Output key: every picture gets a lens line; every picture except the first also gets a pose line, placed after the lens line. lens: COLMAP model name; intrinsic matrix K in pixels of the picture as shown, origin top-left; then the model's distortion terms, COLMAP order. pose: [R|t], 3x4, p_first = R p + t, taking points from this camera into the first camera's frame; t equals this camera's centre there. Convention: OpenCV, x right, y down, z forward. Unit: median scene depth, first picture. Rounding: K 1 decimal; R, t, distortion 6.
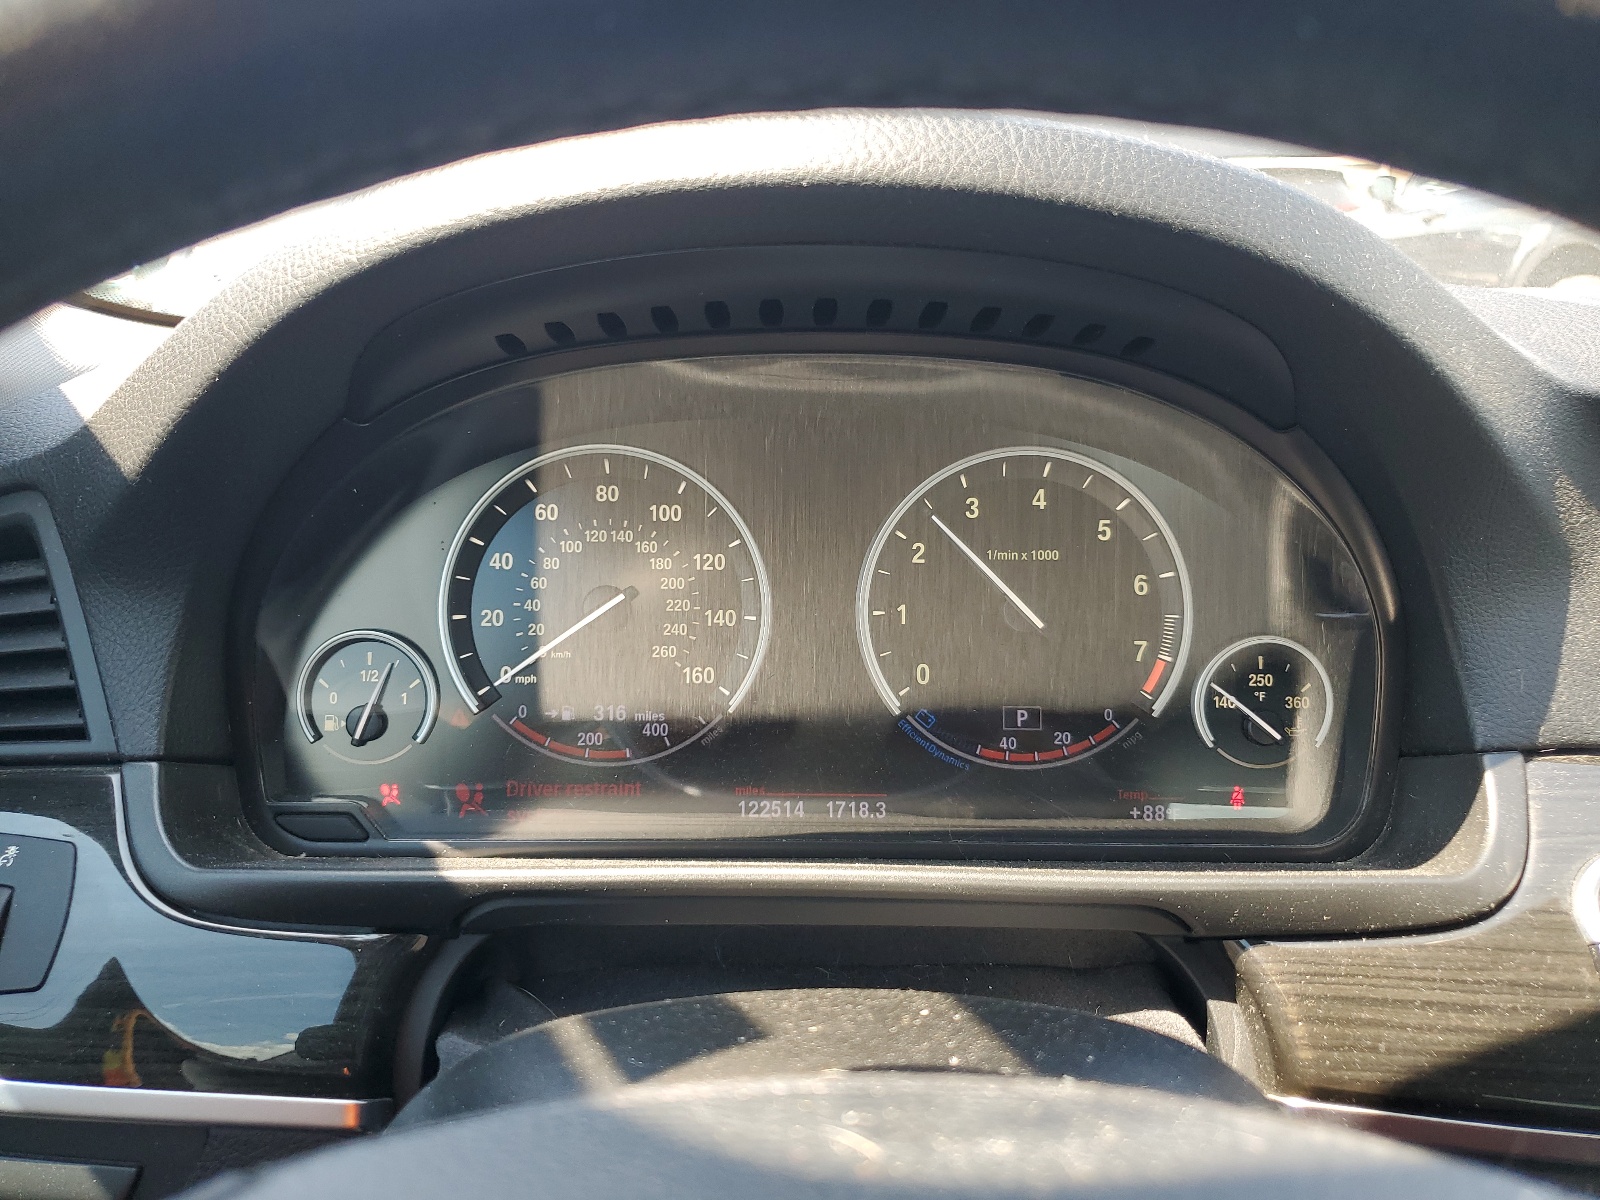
lens RADIAL K [[1215.1, 0, 800.5], [0, 1215.1, 599.2], [0, 0, 1]] dist [0.002634, -0.000053]
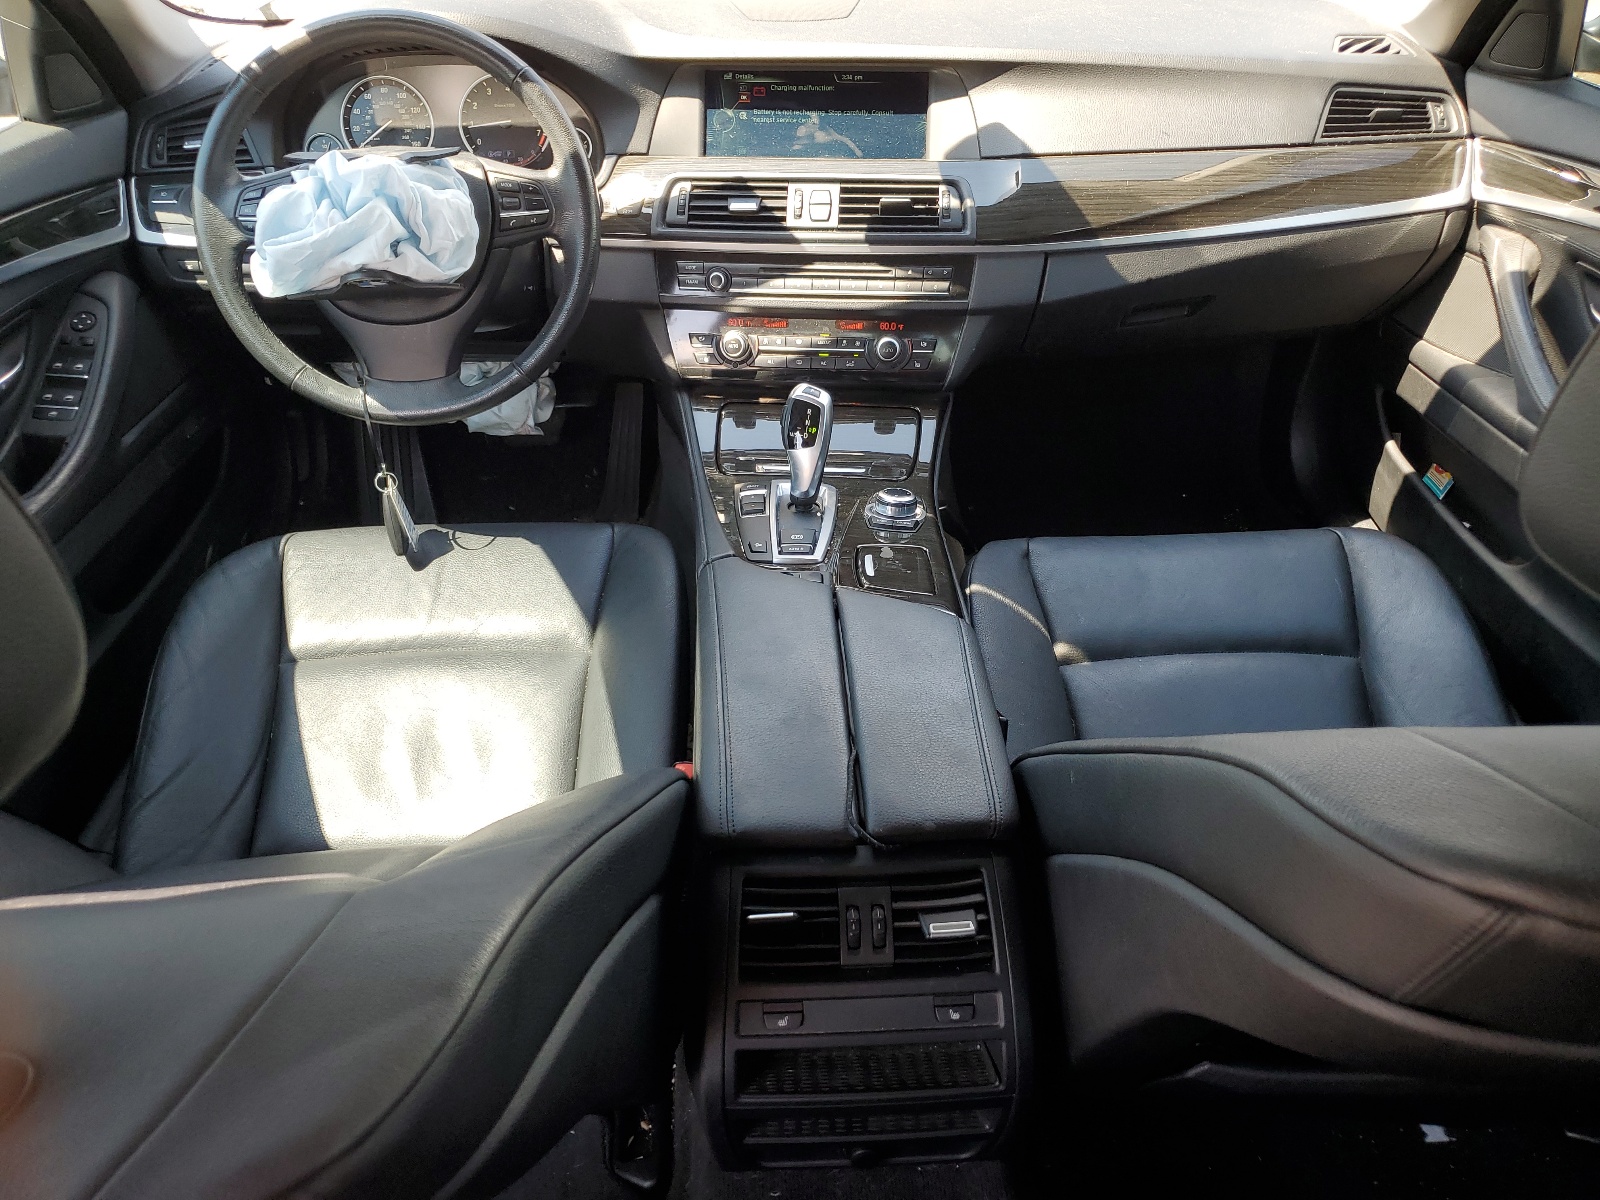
lens RADIAL K [[1215.1, 0, 799.3], [0, 1215.1, 600.1], [0, 0, 1]] dist [0.002634, -0.000053]
pose [[0.989229, -0.084354, 0.119626, 0.505834], [0.048436, 0.959849, 0.276303, 0.432341], [-0.138130, -0.267533, 0.953596, -3.050938]]
